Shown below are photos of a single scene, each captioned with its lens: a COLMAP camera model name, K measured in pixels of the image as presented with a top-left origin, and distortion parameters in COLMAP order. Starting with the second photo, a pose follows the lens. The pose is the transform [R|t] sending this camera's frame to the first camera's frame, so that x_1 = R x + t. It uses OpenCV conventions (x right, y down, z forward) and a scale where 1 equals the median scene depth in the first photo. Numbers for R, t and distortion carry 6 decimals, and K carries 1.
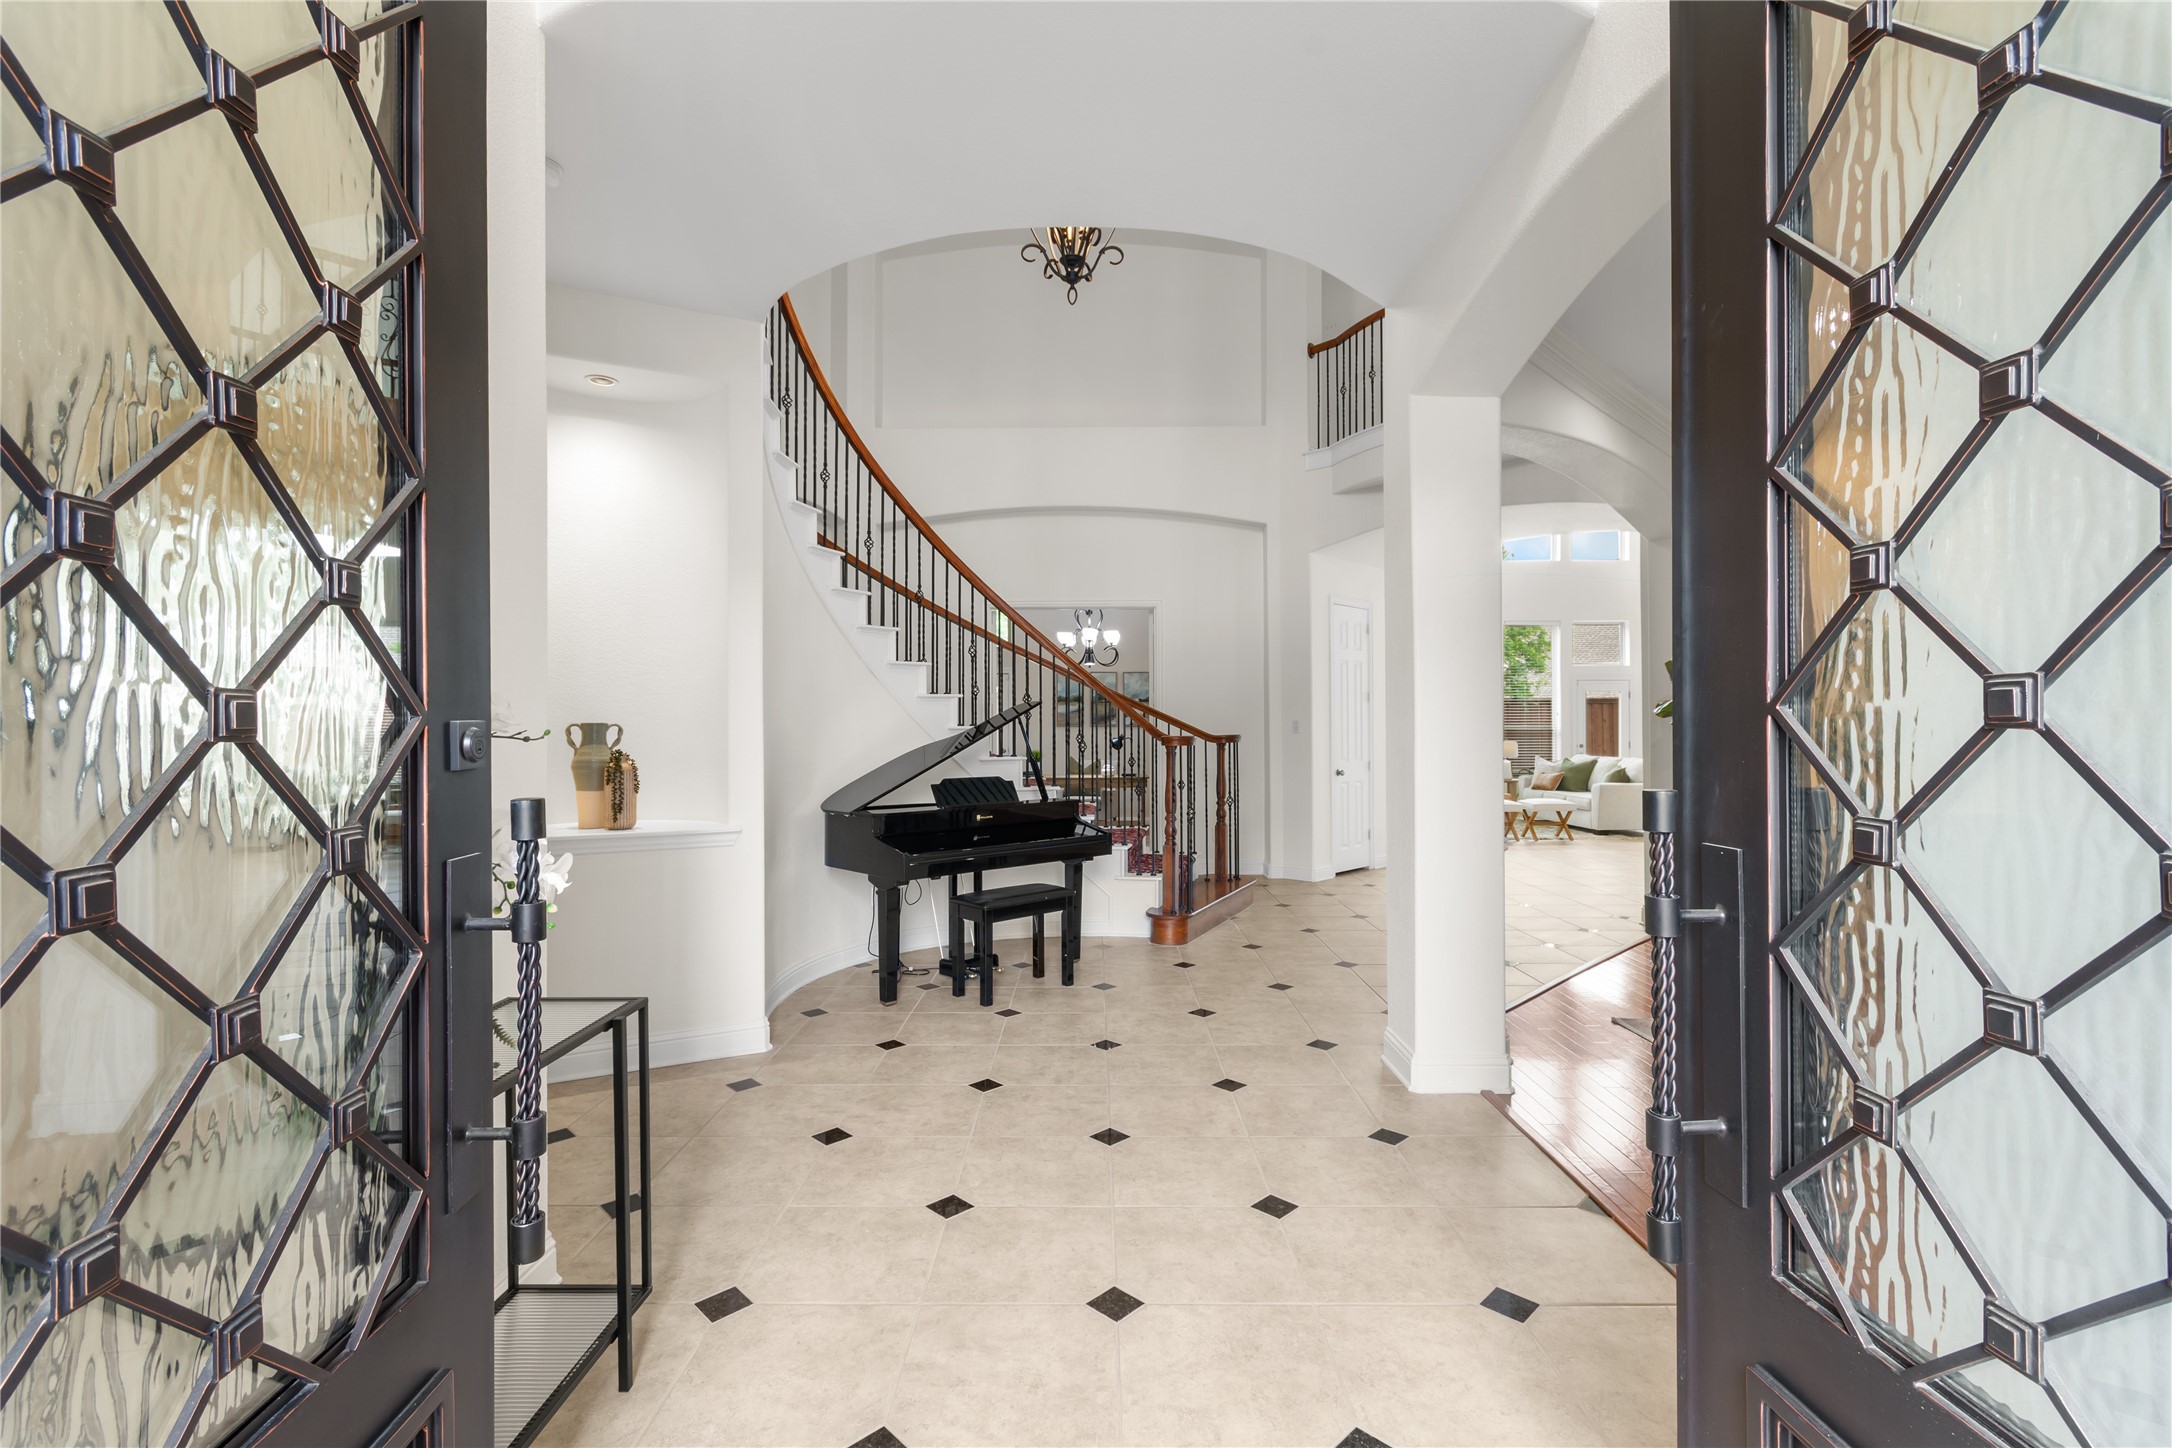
lens RADIAL K [[950.8, 0, 1088.9], [0, 950.8, 719.6], [0, 0, 1]] dist [0.003030, 0.001439]
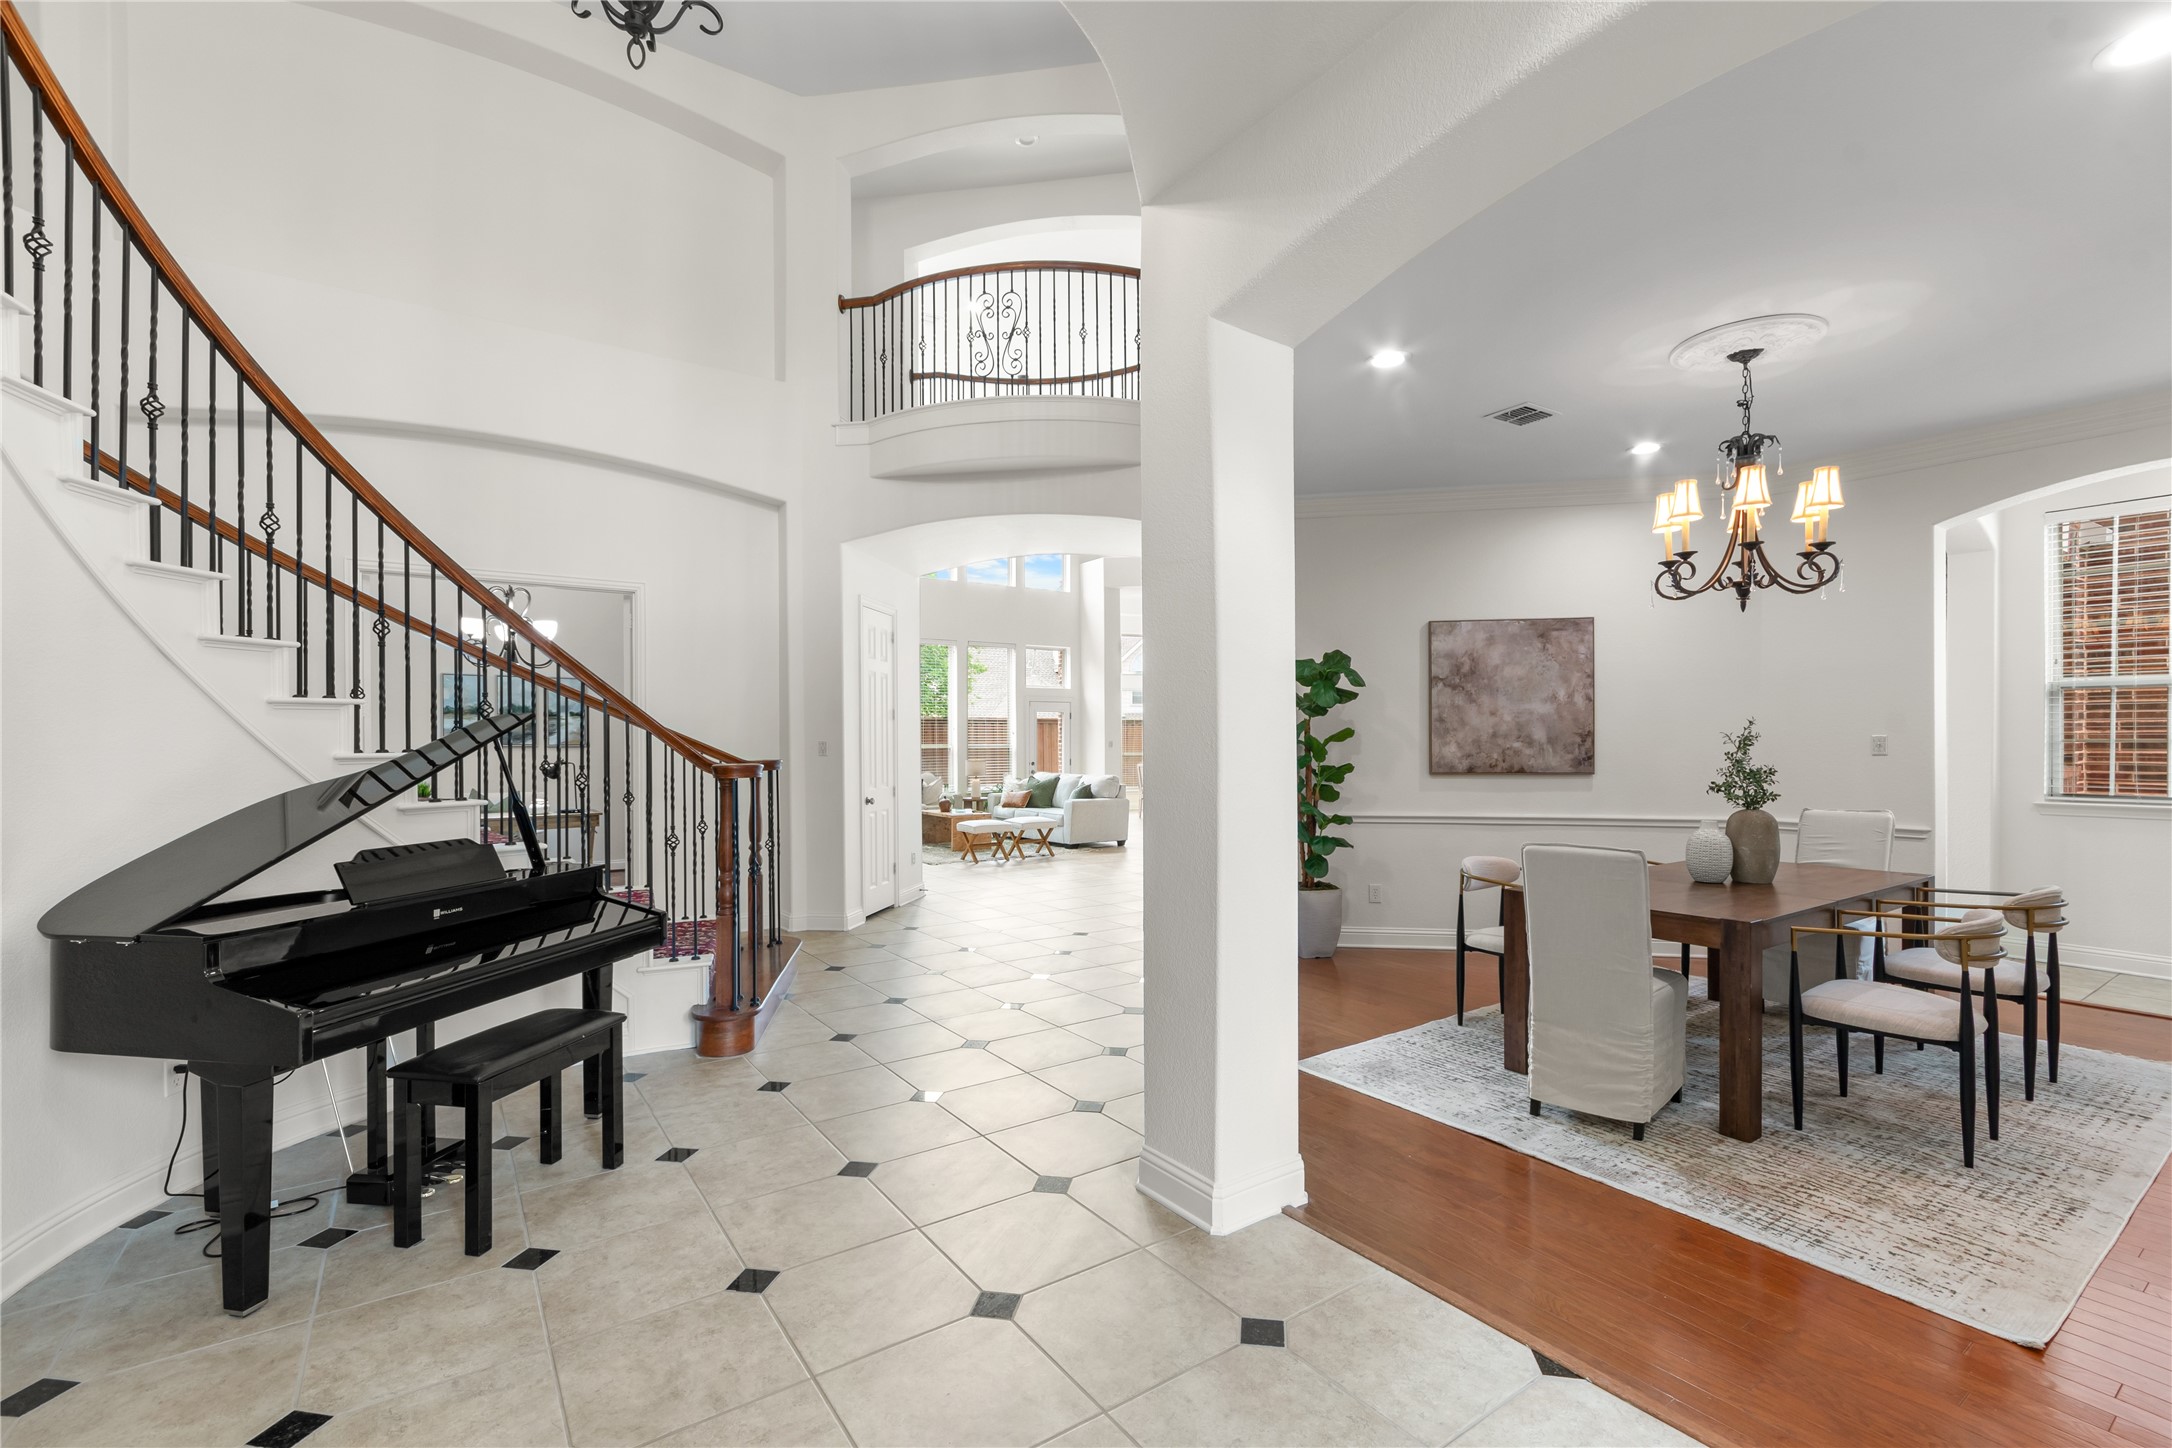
lens RADIAL K [[950.8, 0, 1088.8], [0, 950.8, 738.4], [0, 0, 1]] dist [0.003030, 0.001439]
pose [[0.818702, 0.000833, 0.574218, -0.105531], [-0.001198, 0.999999, 0.000258, -0.002557], [-0.574217, -0.000899, 0.818702, 0.256590]]
